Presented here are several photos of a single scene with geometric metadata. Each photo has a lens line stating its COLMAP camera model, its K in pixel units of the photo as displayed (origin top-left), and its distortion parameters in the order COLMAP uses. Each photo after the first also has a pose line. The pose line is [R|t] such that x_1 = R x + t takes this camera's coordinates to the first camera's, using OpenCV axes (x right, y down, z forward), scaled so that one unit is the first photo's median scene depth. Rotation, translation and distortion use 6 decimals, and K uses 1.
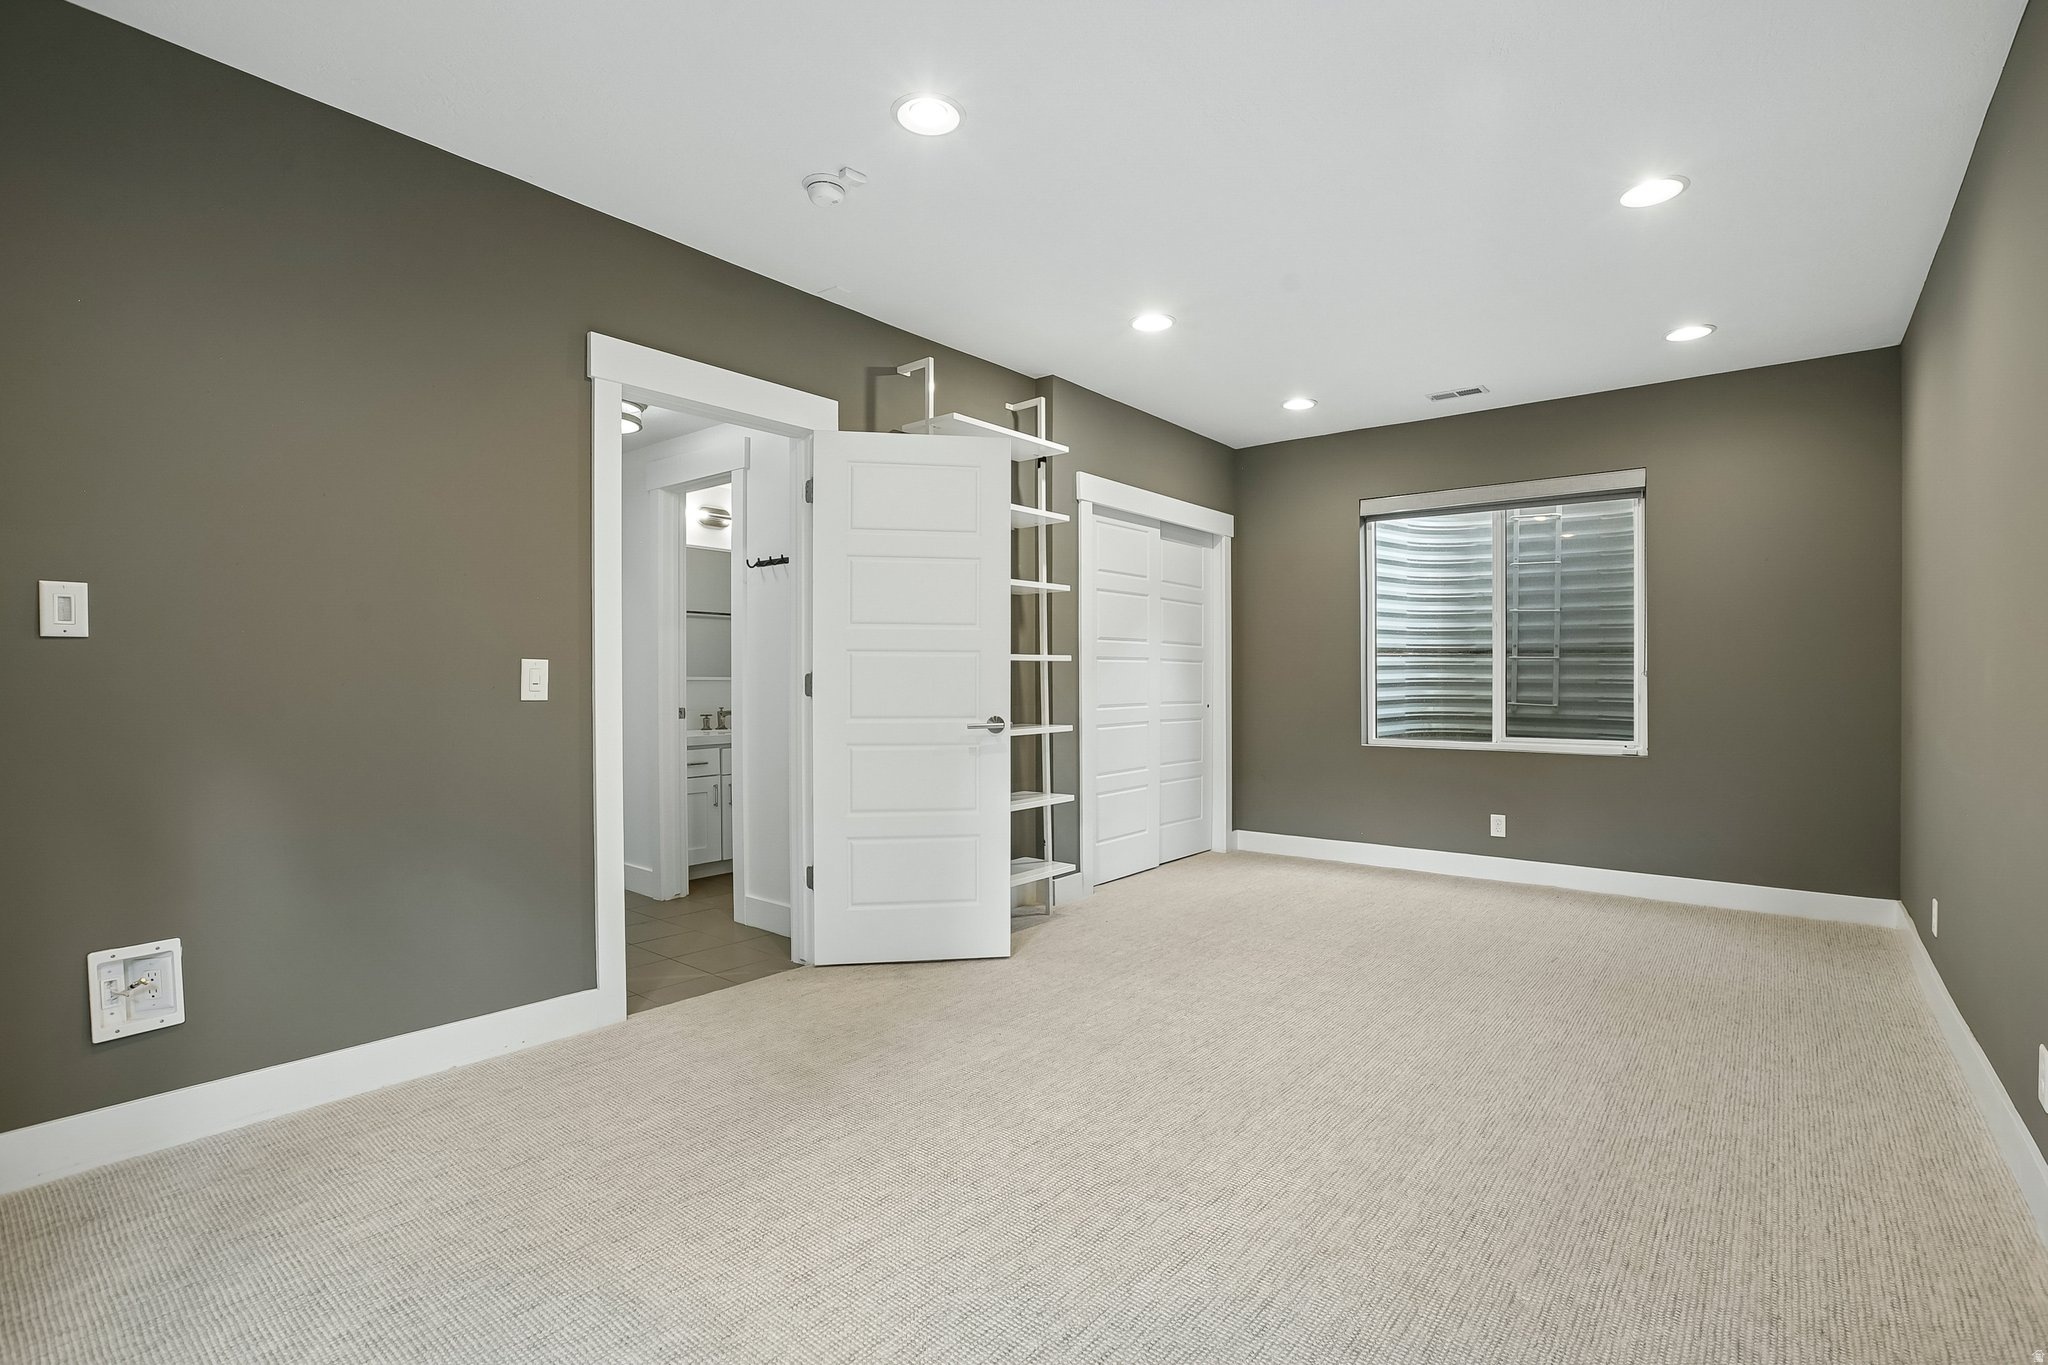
lens RADIAL K [[928.9, 0, 1027.7], [0, 928.9, 692.7], [0, 0, 1]] dist [-0.021741, 0.000993]
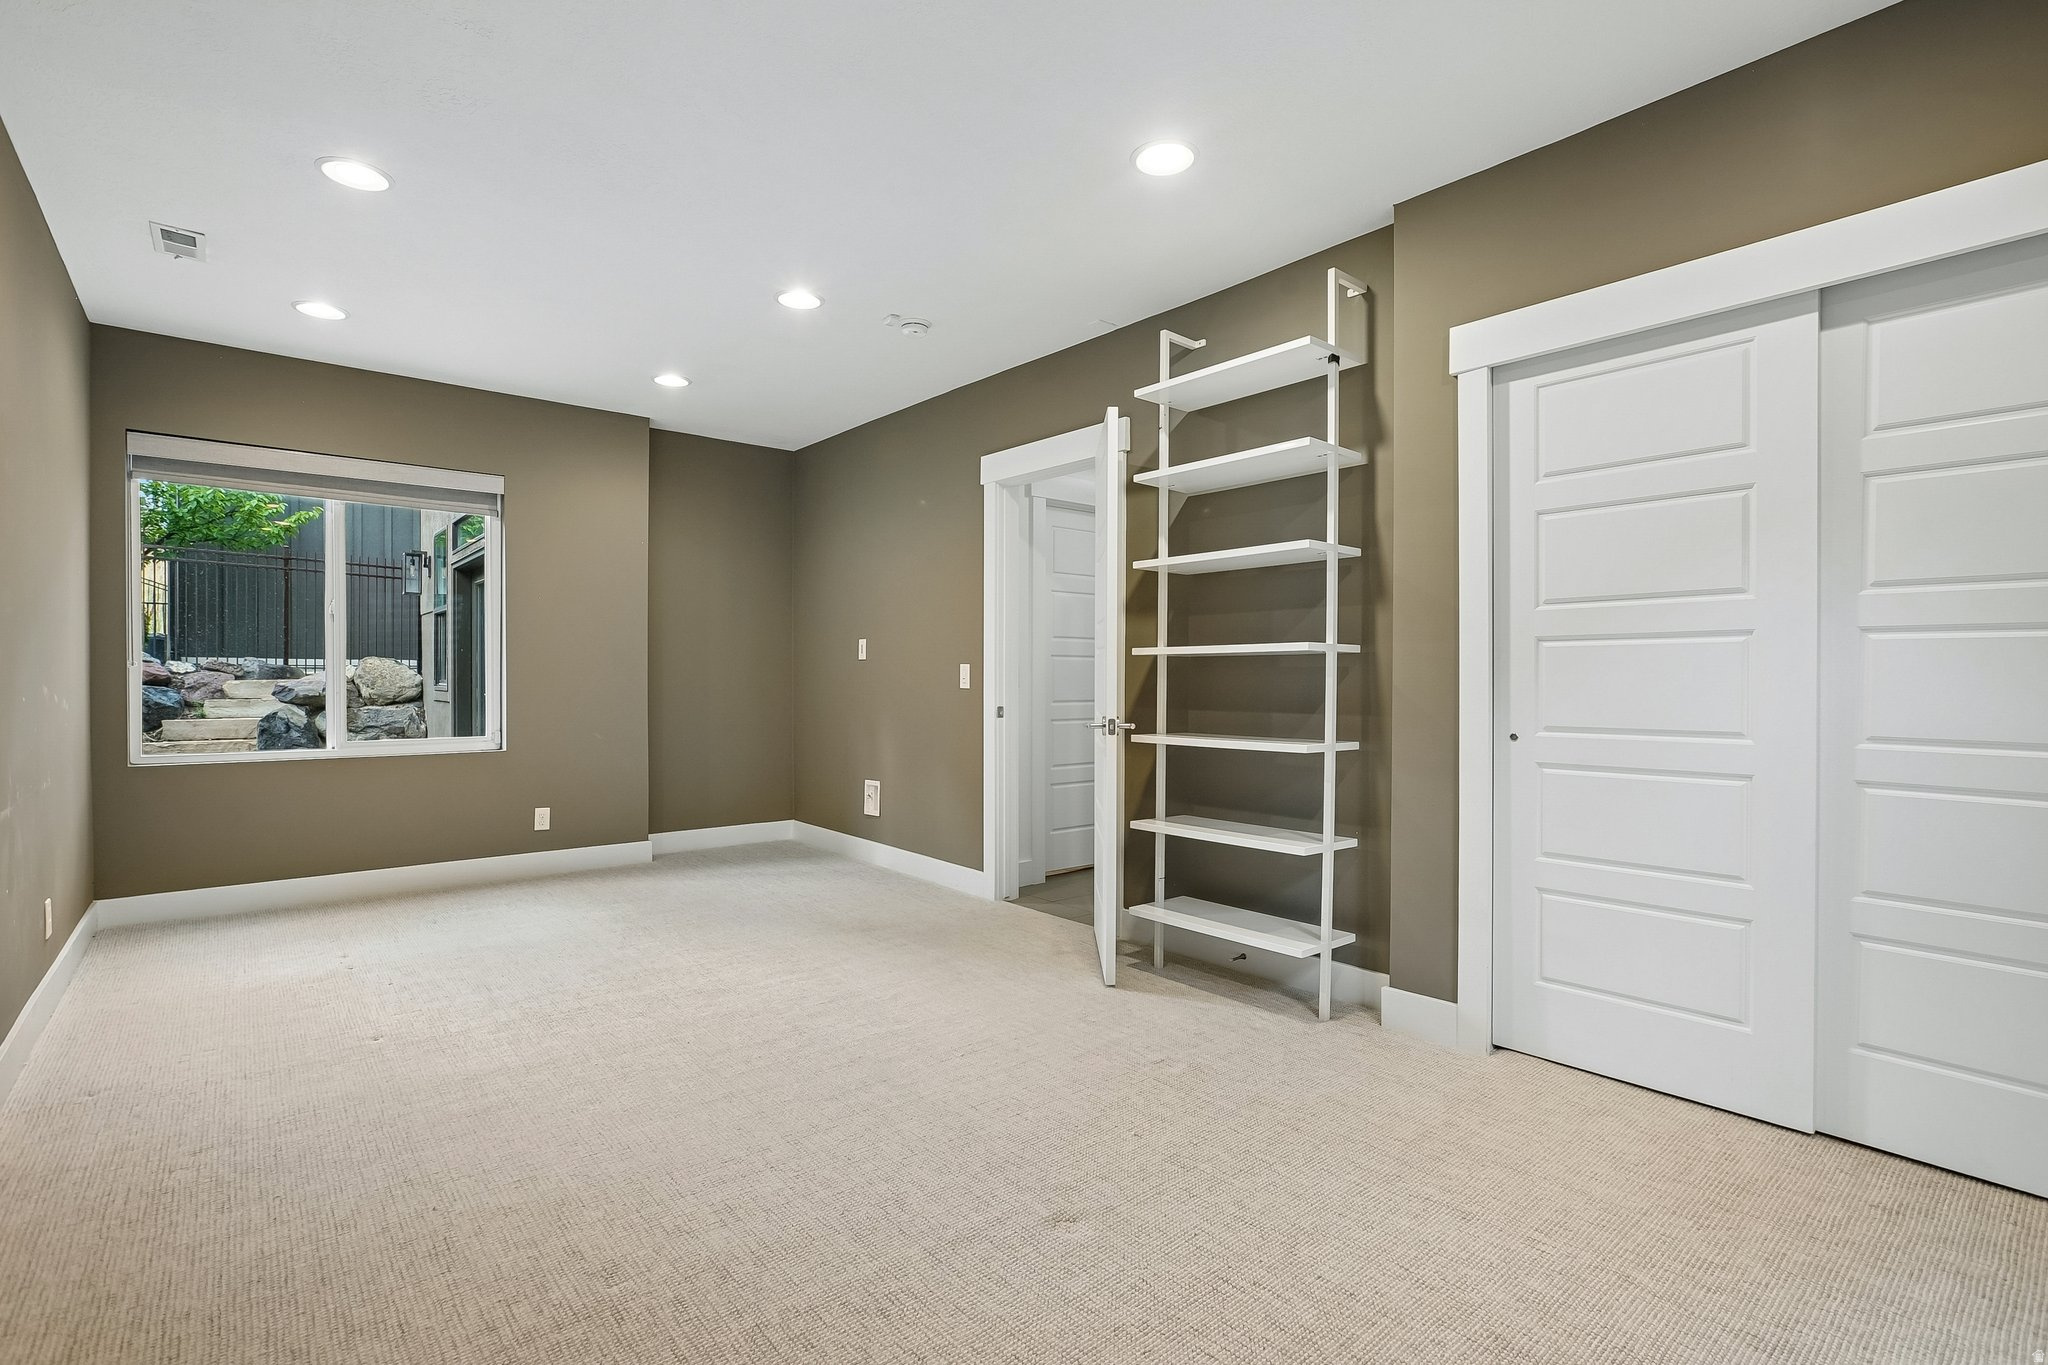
lens RADIAL K [[969.2, 0, 1025.8], [0, 969.2, 673.0], [0, 0, 1]] dist [-0.020476, 0.010715]
pose [[-0.174202, 0.002848, -0.984706, 0.972089], [-0.010760, 0.999931, 0.004795, -0.023761], [0.984651, 0.011431, -0.174159, 1.145670]]
